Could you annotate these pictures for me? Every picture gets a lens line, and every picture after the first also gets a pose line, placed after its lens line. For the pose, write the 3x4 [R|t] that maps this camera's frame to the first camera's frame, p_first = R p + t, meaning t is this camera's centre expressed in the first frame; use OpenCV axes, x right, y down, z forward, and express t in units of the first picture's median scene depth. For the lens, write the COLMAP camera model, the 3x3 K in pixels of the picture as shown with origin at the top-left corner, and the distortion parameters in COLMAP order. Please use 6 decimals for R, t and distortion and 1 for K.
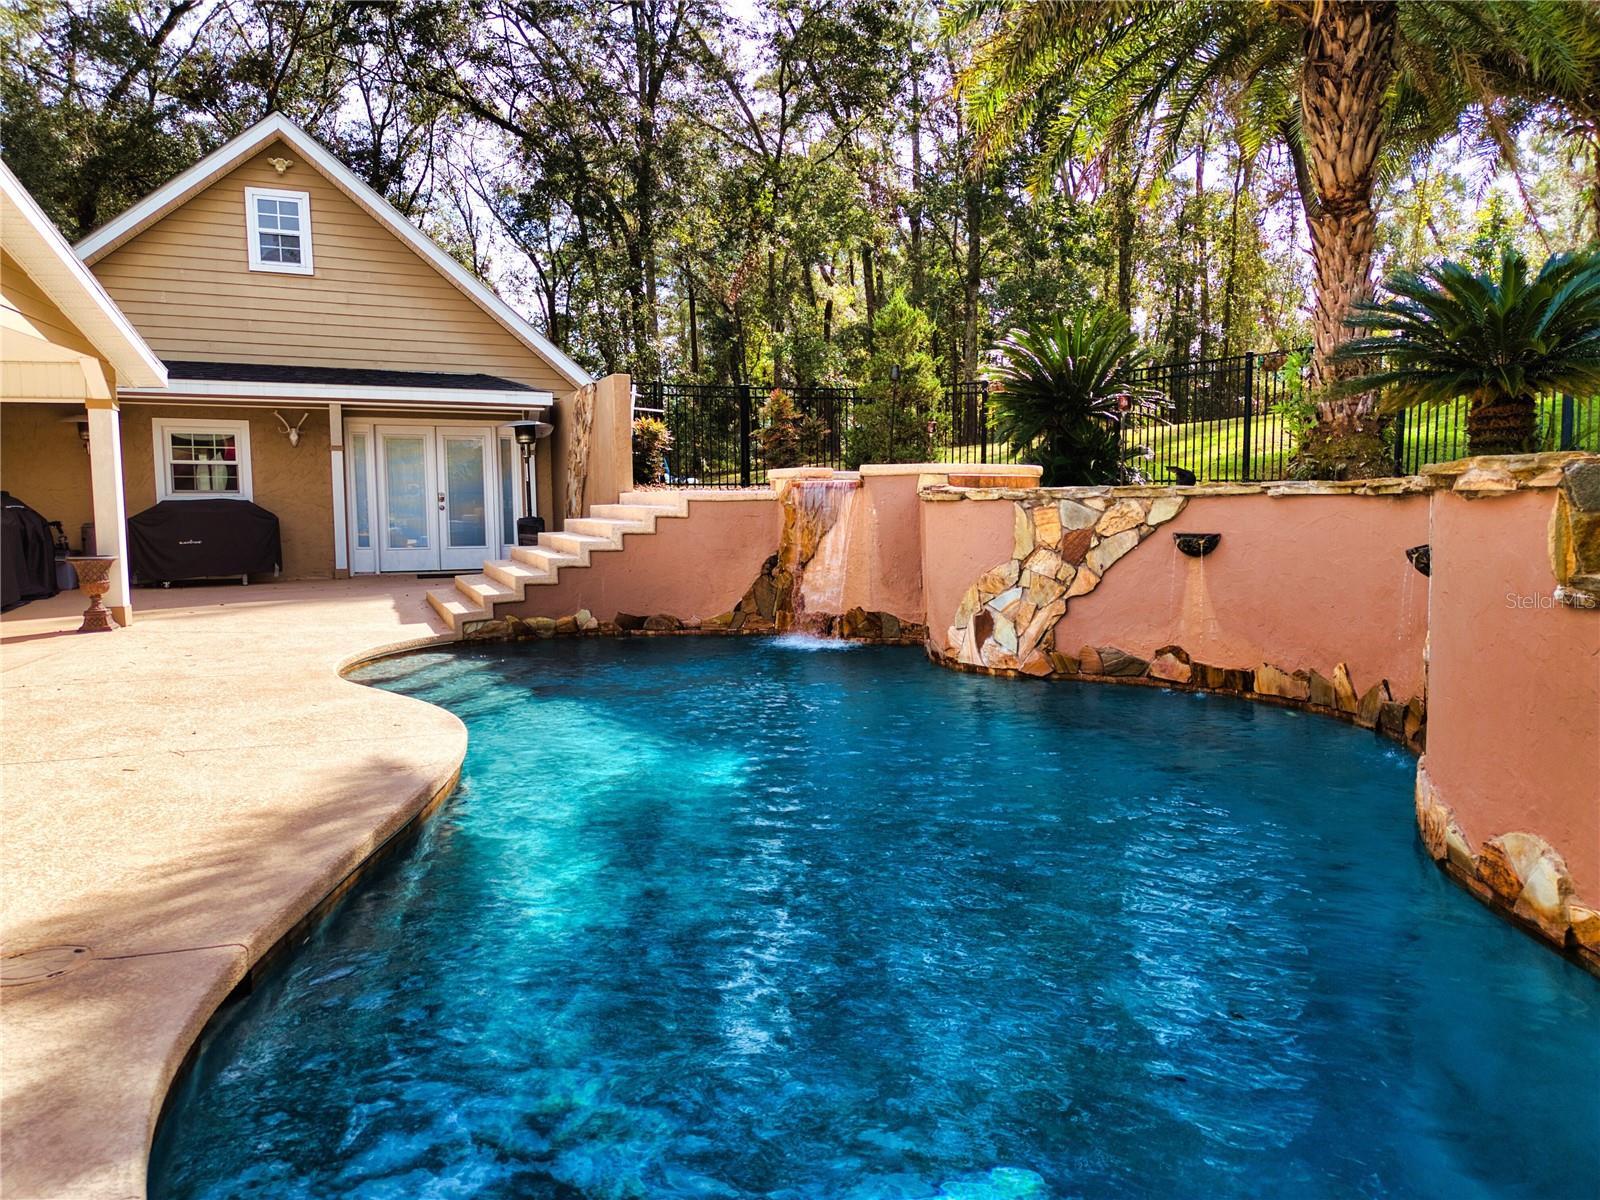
lens RADIAL K [[1117.5, 0, 803.9], [0, 1117.5, 591.2], [0, 0, 1]] dist [0.077462, -0.076837]
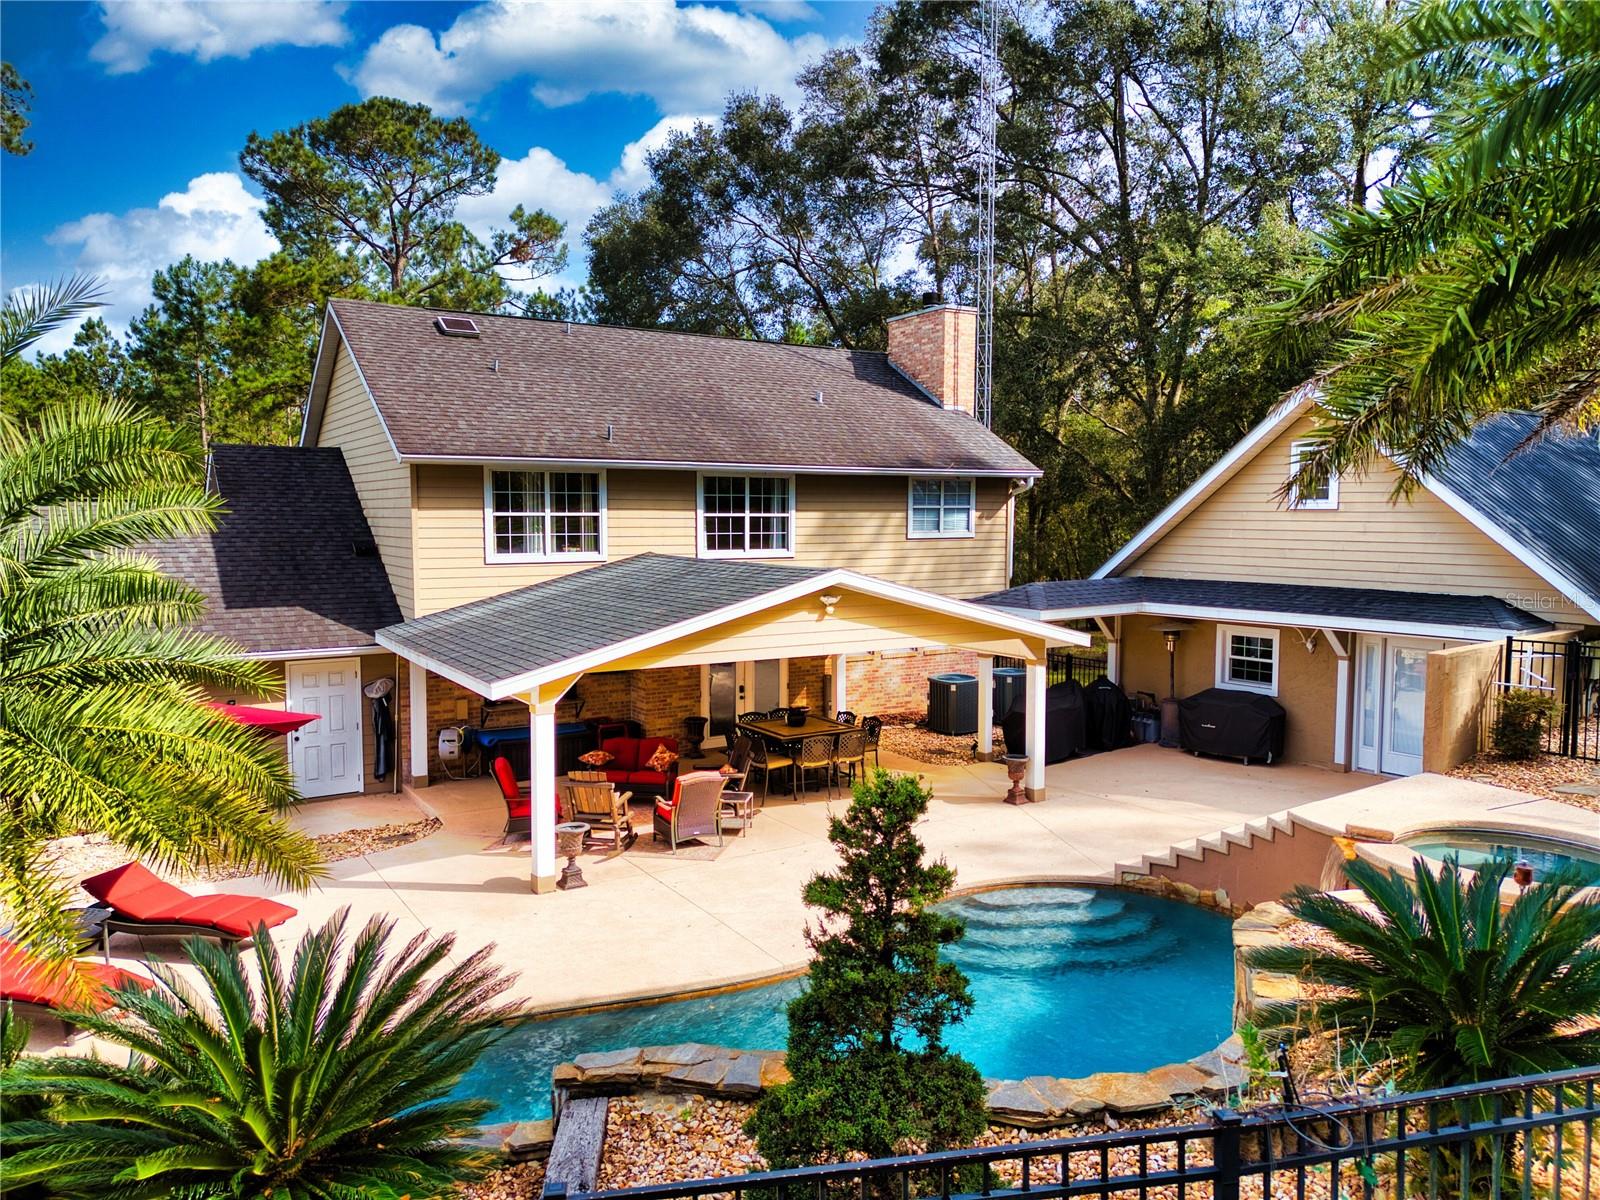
lens RADIAL K [[1117.5, 0, 803.9], [0, 1117.5, 591.2], [0, 0, 1]] dist [0.077462, -0.076837]
pose [[0.284757, 0.078600, -0.955372, 0.609957], [-0.083133, 0.994903, 0.057074, -0.253188], [0.954988, 0.063170, 0.289839, 0.178334]]
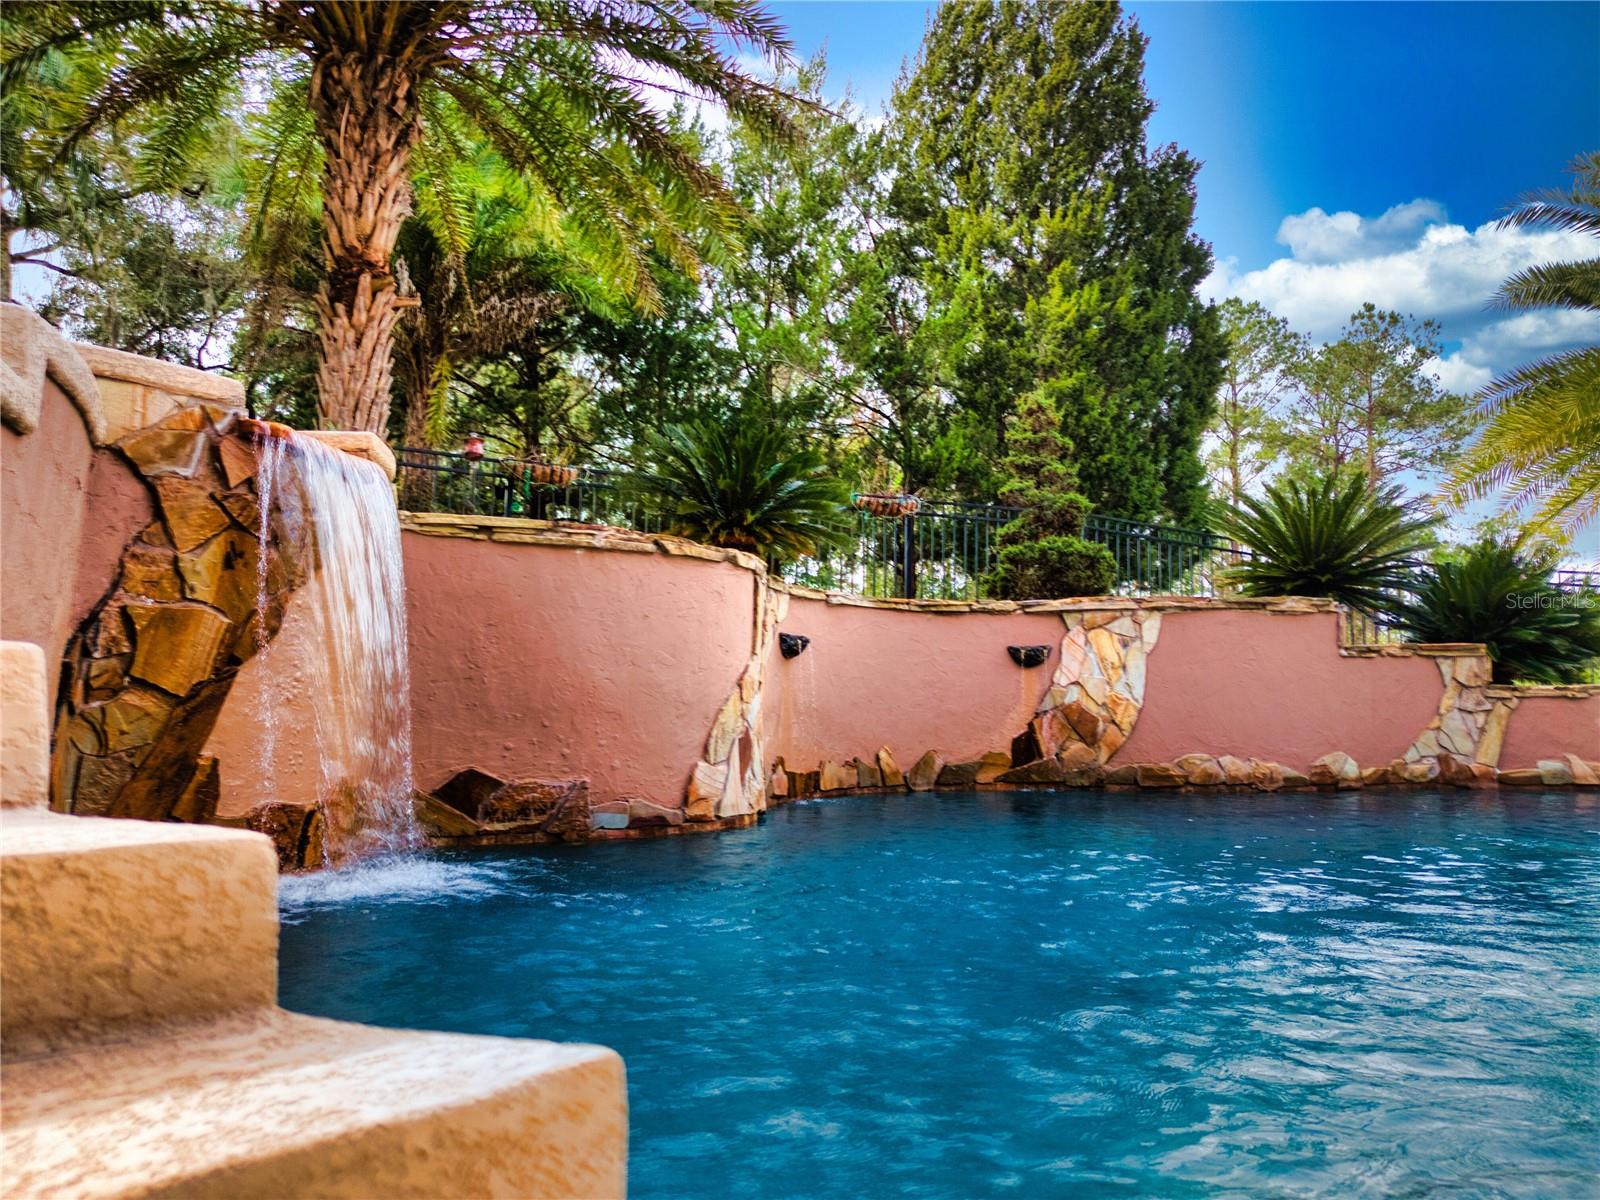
lens RADIAL K [[1117.5, 0, 803.9], [0, 1117.5, 591.2], [0, 0, 1]] dist [0.077462, -0.076837]
pose [[-0.397517, 0.110078, 0.910968, -0.292695], [0.079317, 0.993185, -0.085401, -0.003530], [-0.914160, 0.038307, -0.403538, 0.754159]]
